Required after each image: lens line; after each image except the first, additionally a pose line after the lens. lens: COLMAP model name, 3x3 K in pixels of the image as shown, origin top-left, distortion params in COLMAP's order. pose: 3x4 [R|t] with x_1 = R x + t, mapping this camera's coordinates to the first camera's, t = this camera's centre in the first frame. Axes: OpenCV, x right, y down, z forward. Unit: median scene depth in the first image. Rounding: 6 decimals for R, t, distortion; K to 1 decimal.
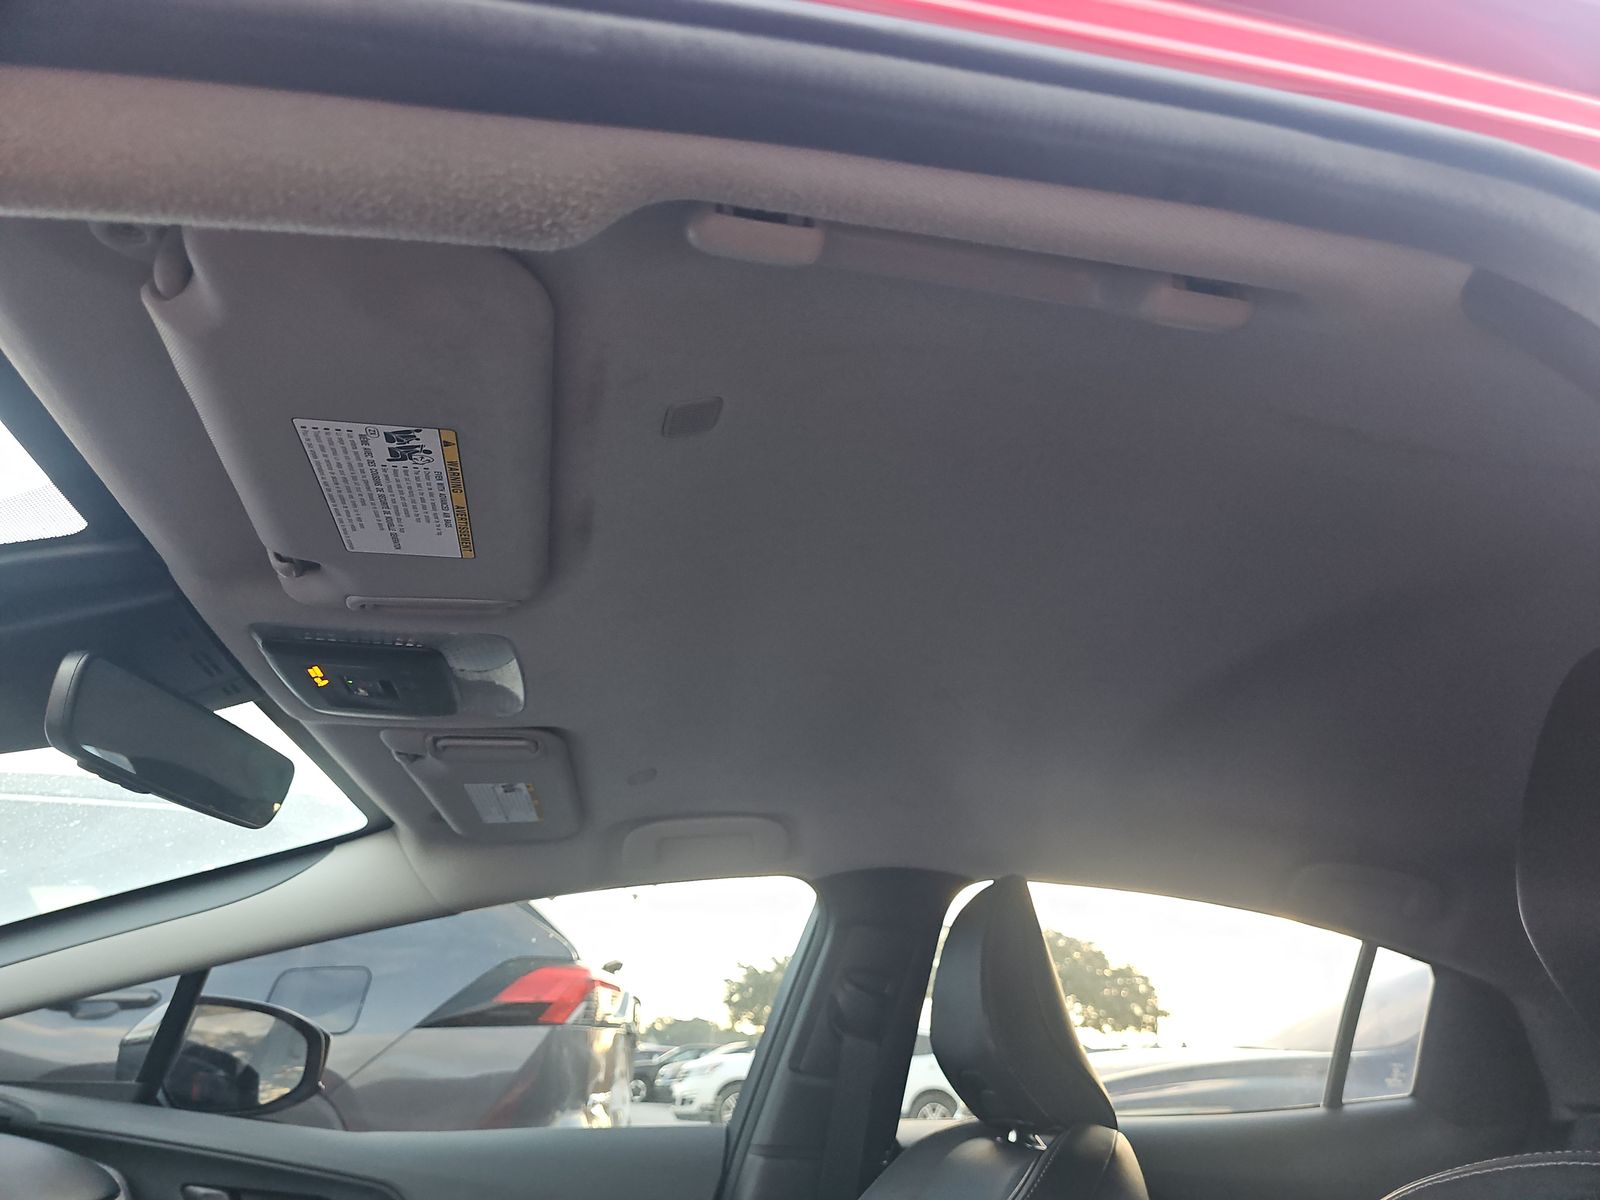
lens RADIAL K [[1067.7, 0, 797.6], [0, 1067.7, 630.4], [0, 0, 1]] dist [0.047945, -0.032775]
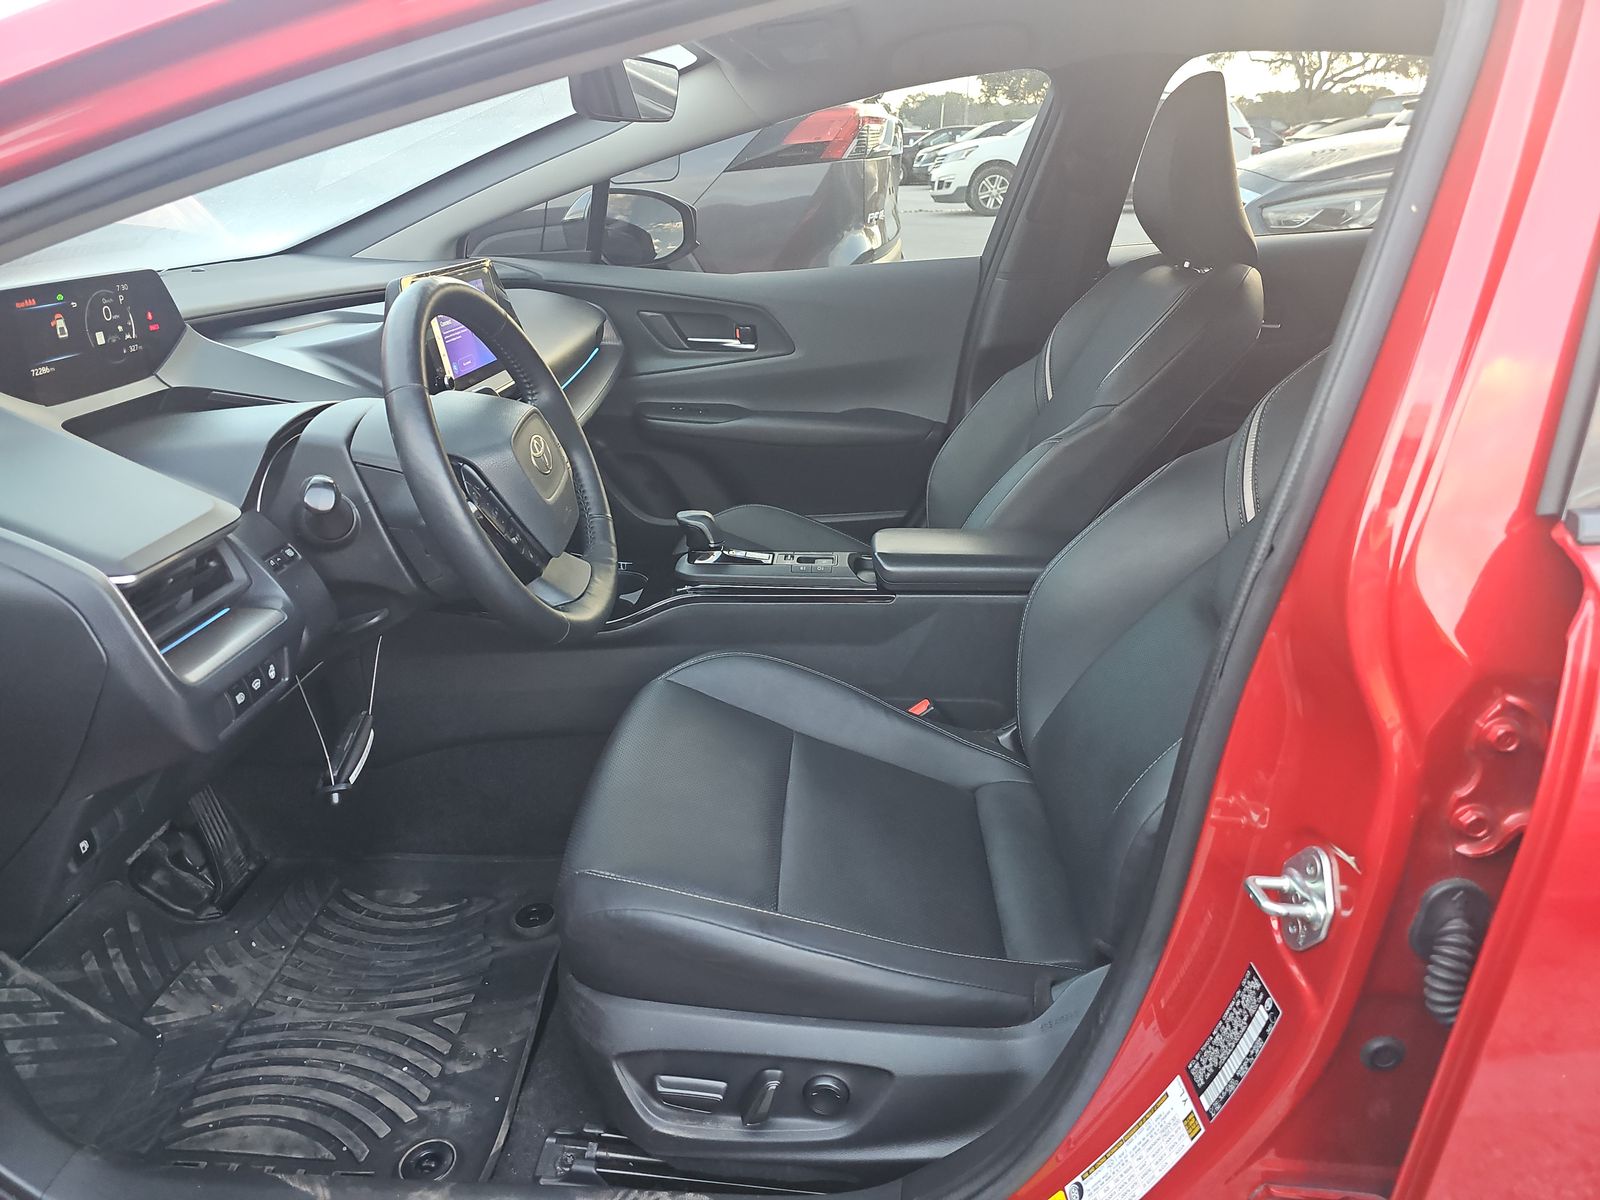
lens RADIAL K [[1067.7, 0, 797.6], [0, 1067.7, 630.4], [0, 0, 1]] dist [0.047945, -0.032775]
pose [[0.974762, 0.030848, -0.221107, 0.016002], [0.140339, 0.685581, 0.714342, -0.147383], [0.173623, -0.727343, 0.663948, -0.194890]]
